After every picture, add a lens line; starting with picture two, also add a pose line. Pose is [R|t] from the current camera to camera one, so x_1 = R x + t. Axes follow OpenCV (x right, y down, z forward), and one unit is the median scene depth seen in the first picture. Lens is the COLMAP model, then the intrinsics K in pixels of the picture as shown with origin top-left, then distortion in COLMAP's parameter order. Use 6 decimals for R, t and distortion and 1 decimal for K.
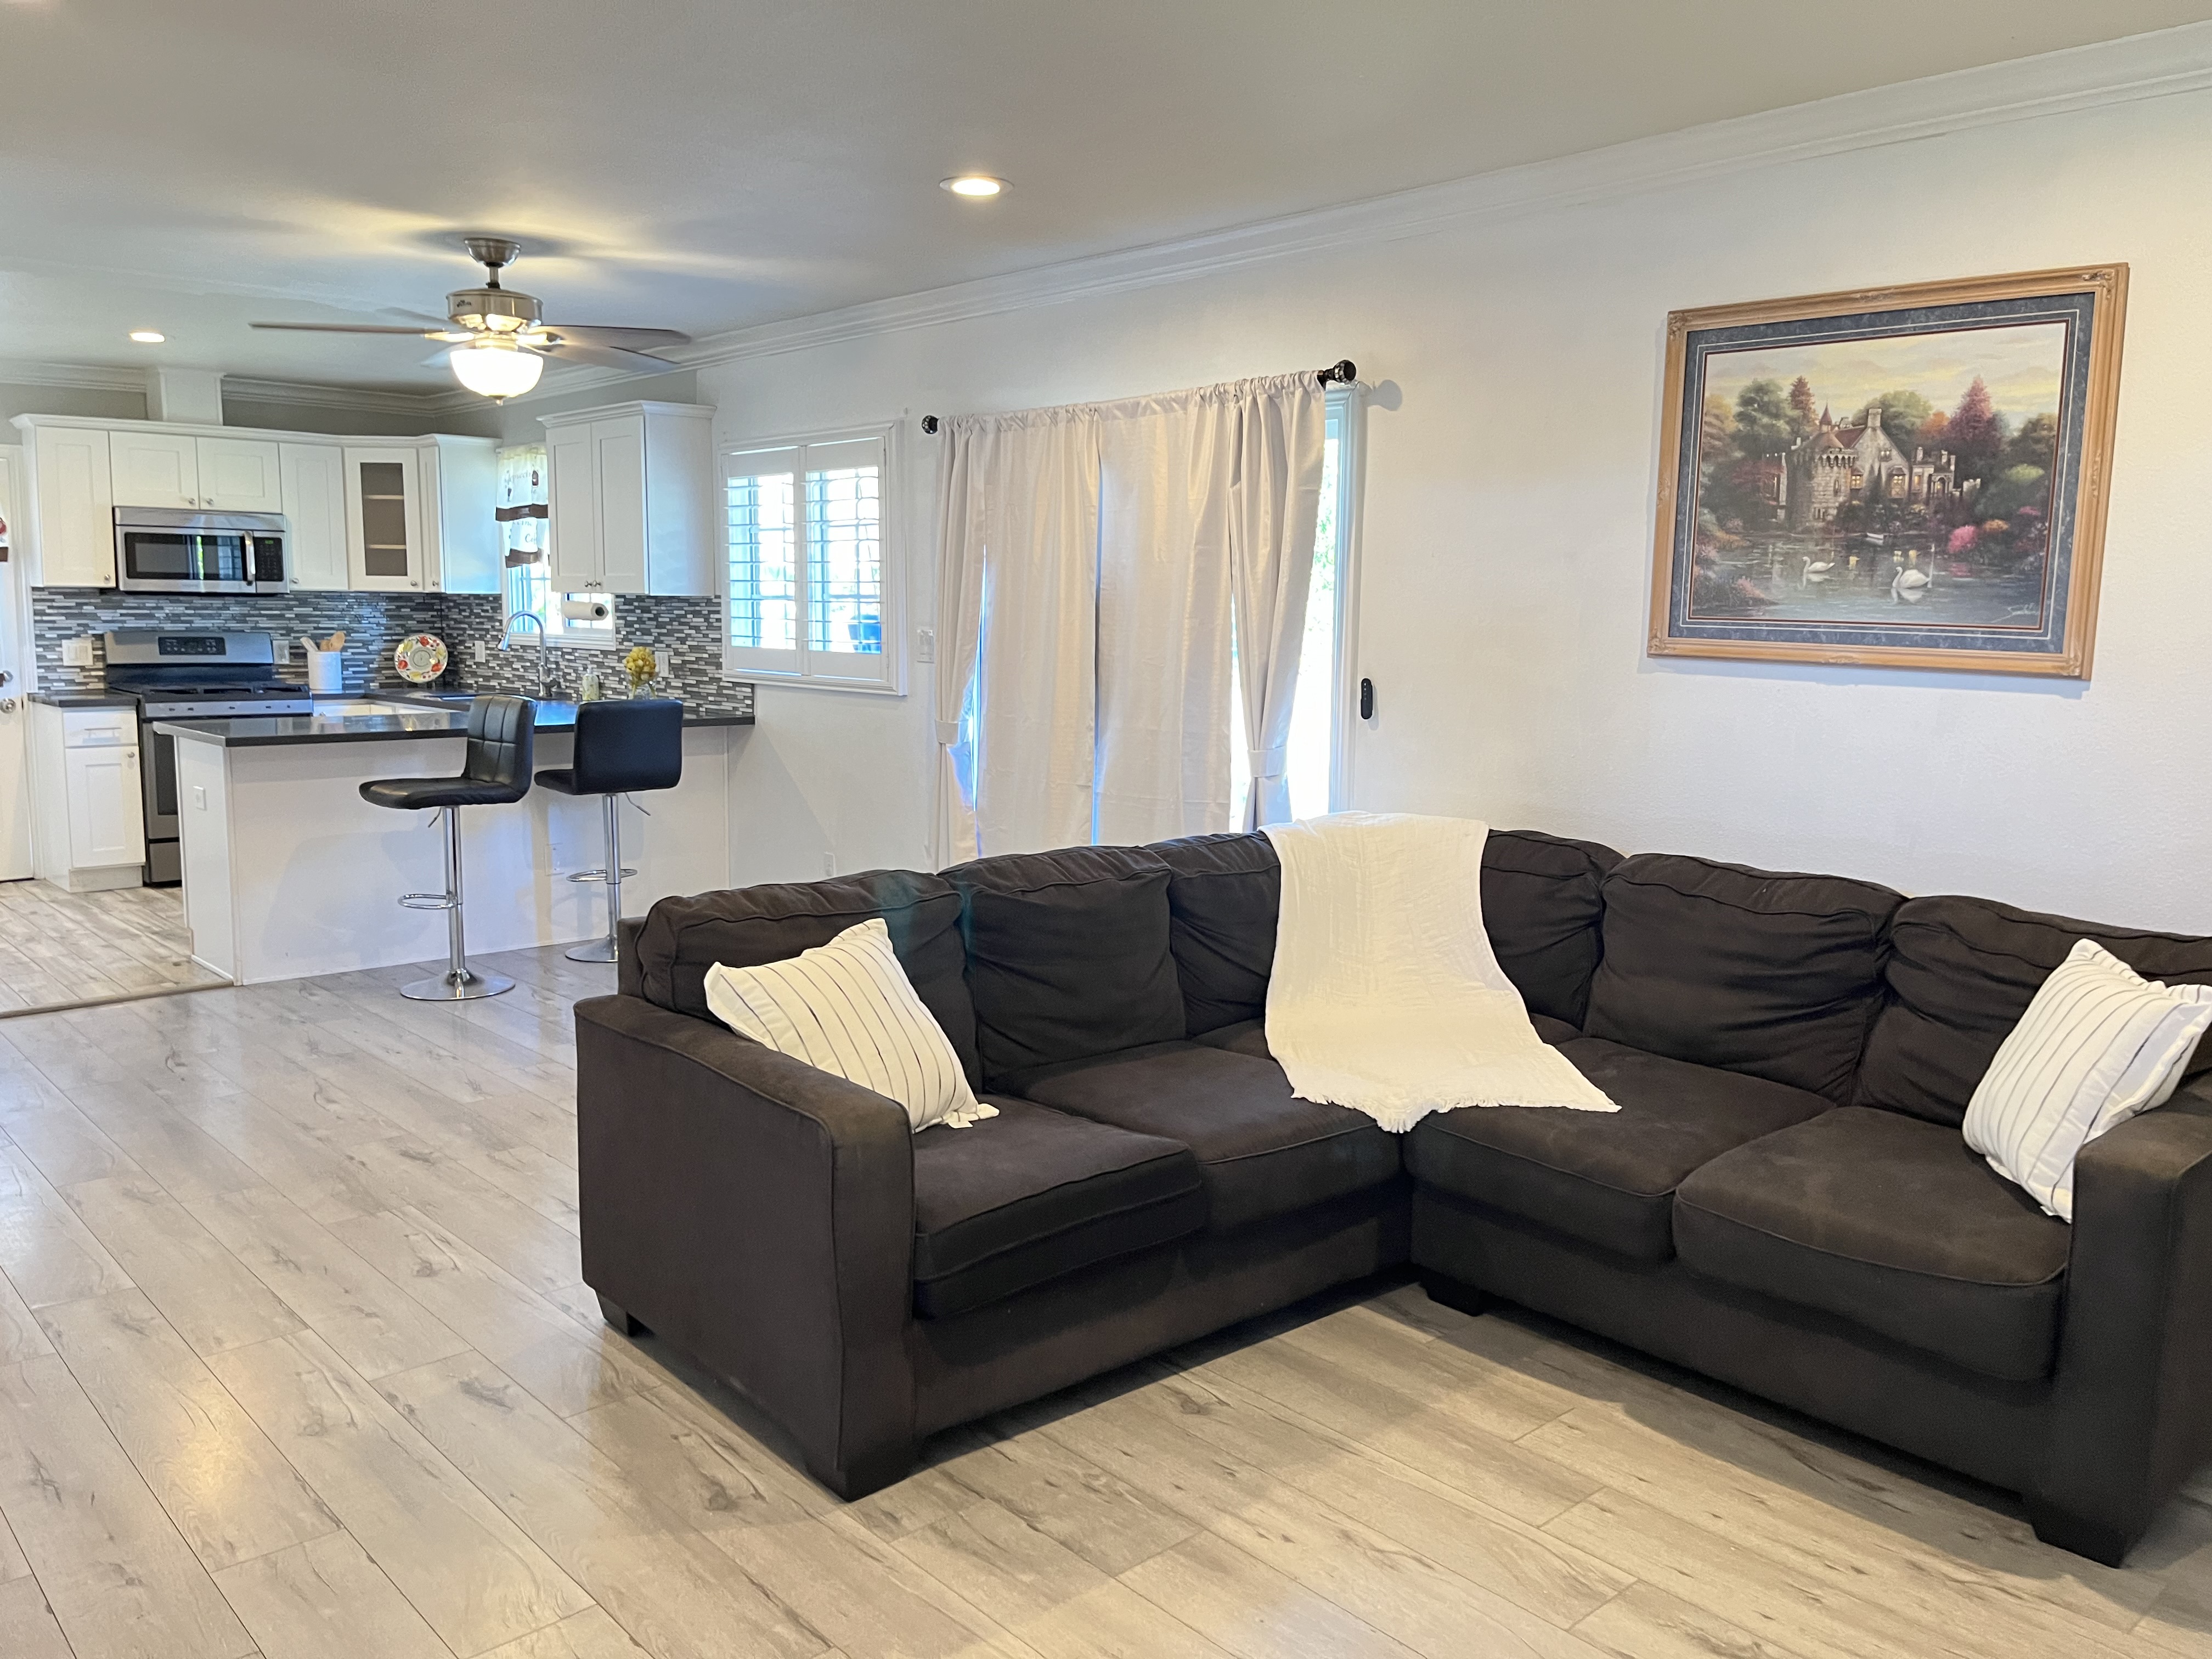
lens RADIAL K [[1684.6, 0, 1116.7], [0, 1684.6, 821.6], [0, 0, 1]] dist [0.058950, -0.080307]
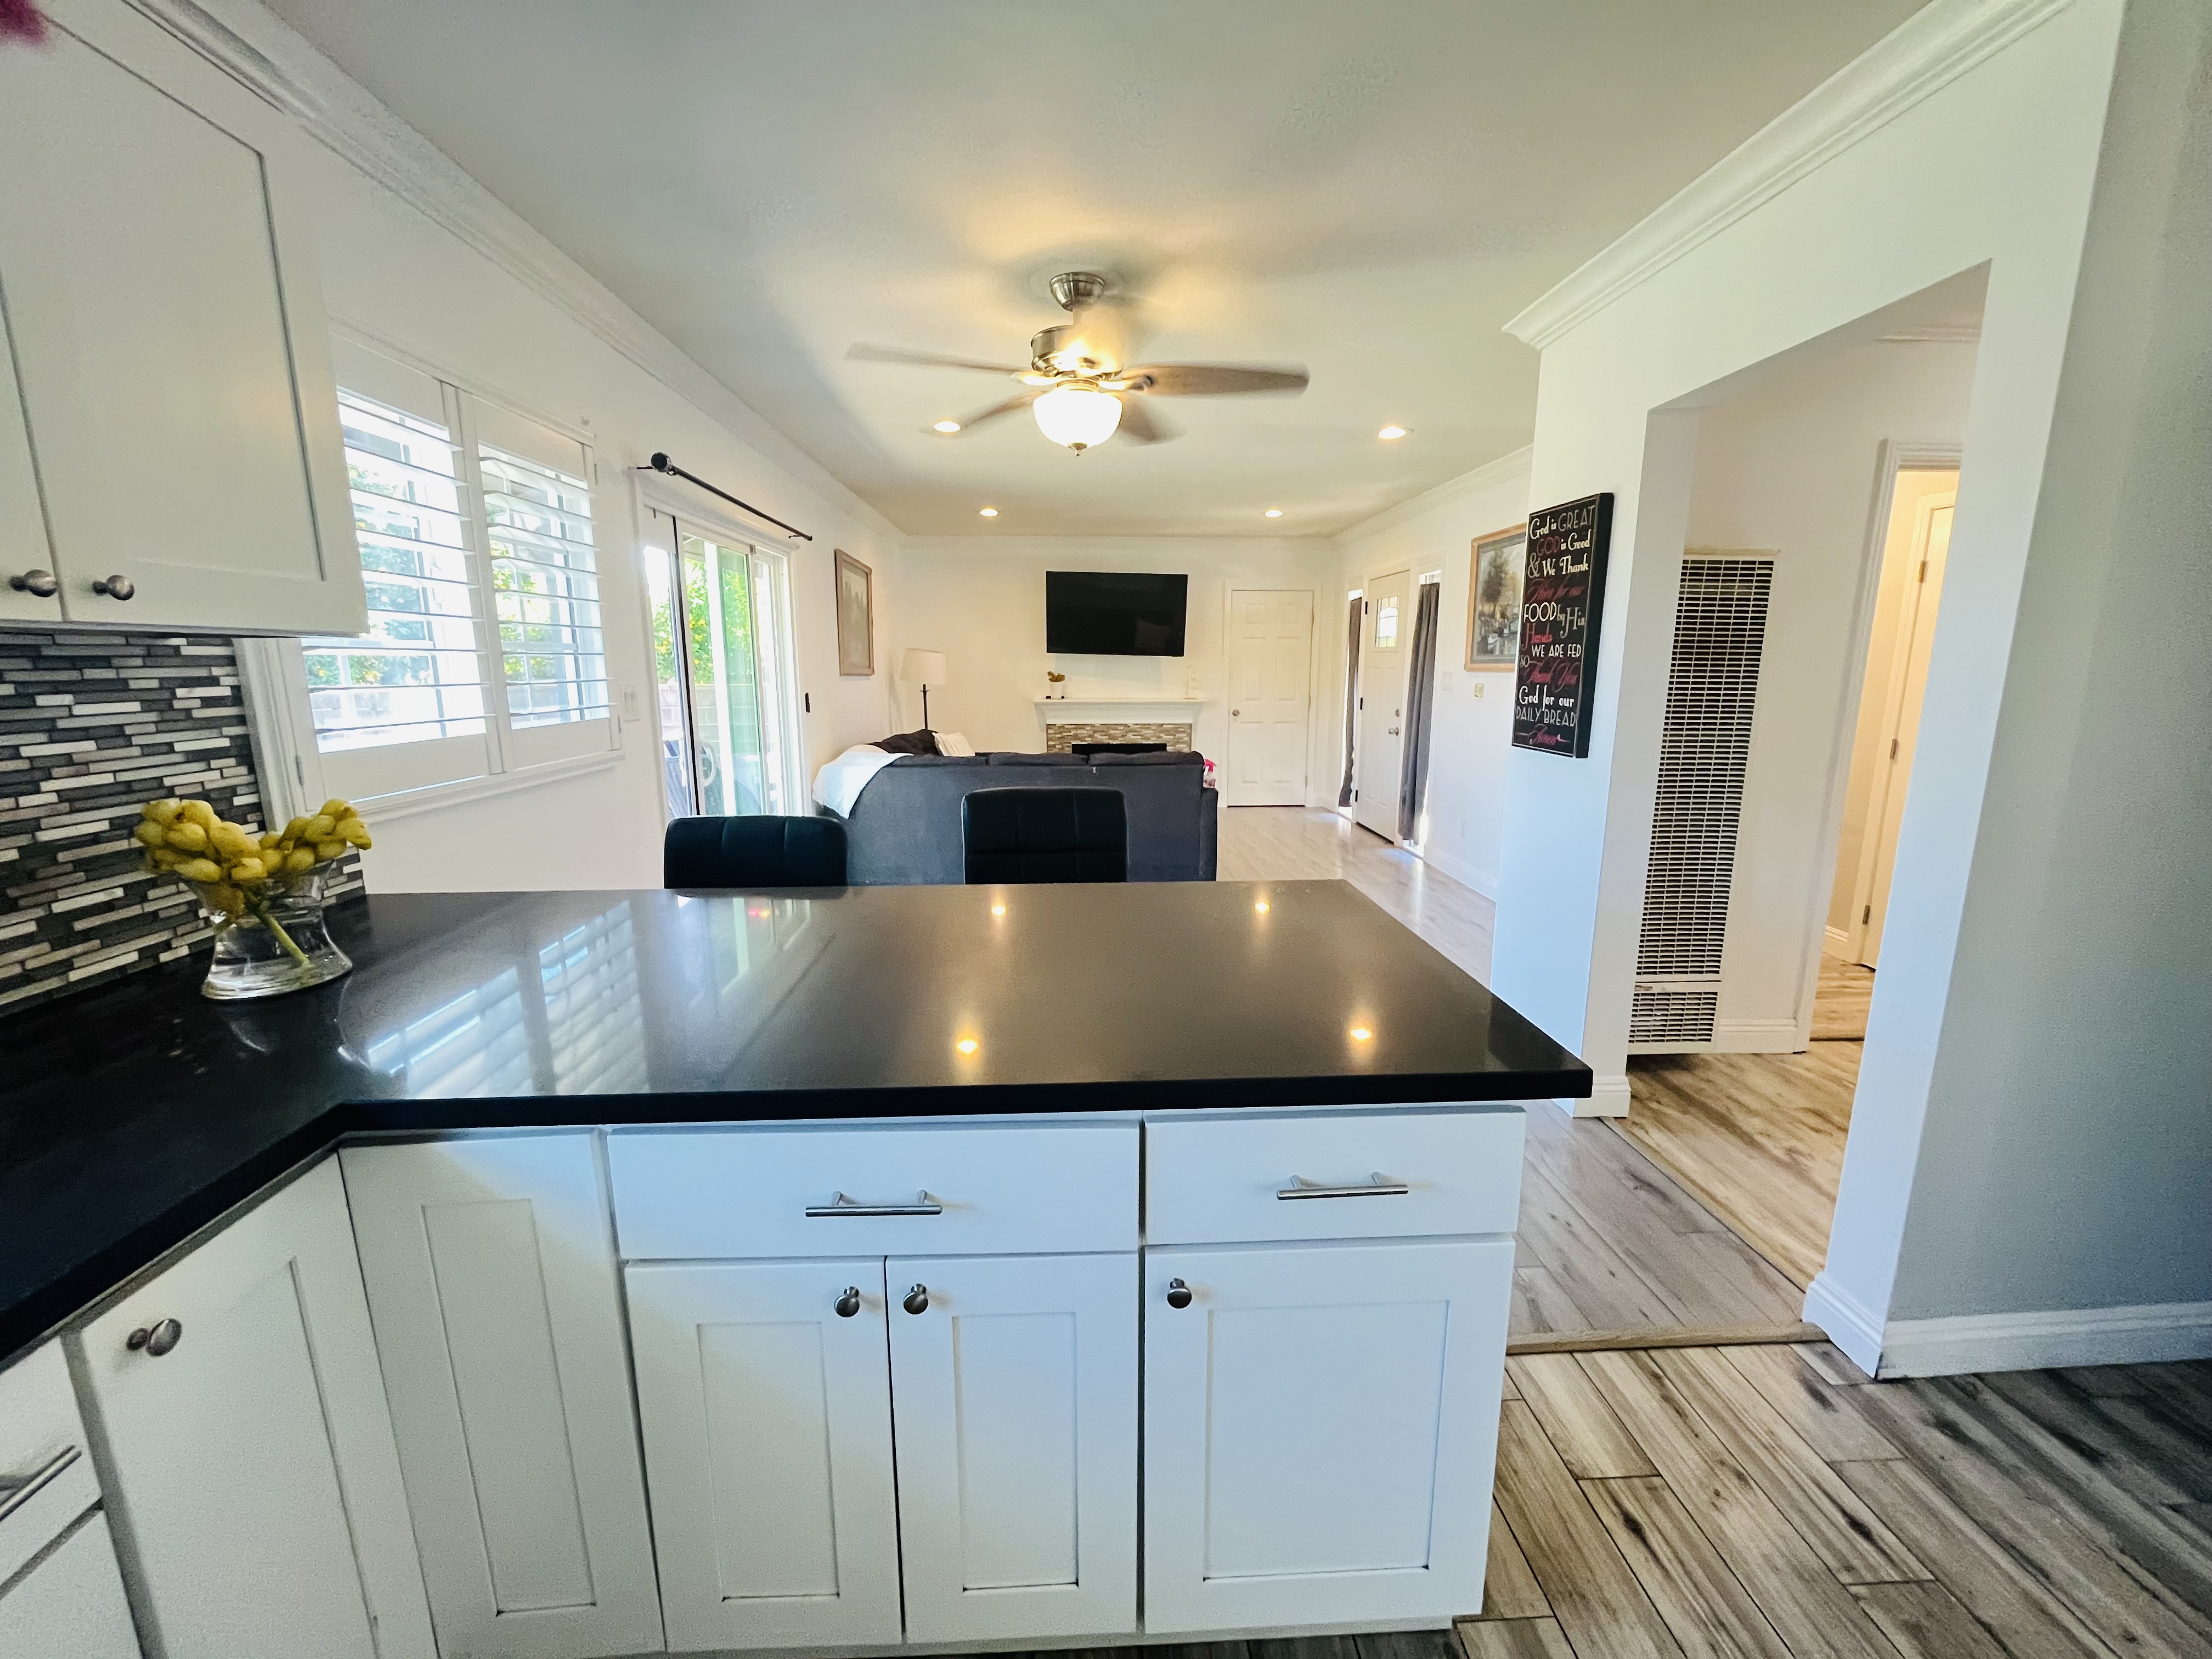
lens RADIAL K [[893.4, 0, 1104.0], [0, 893.4, 828.9], [0, 0, 1]] dist [-0.004586, 0.000188]
pose [[-0.768062, -0.127550, 0.627545, -0.855819], [0.075212, 0.955213, 0.286201, -0.219046], [-0.635944, 0.267019, -0.724069, 1.673719]]
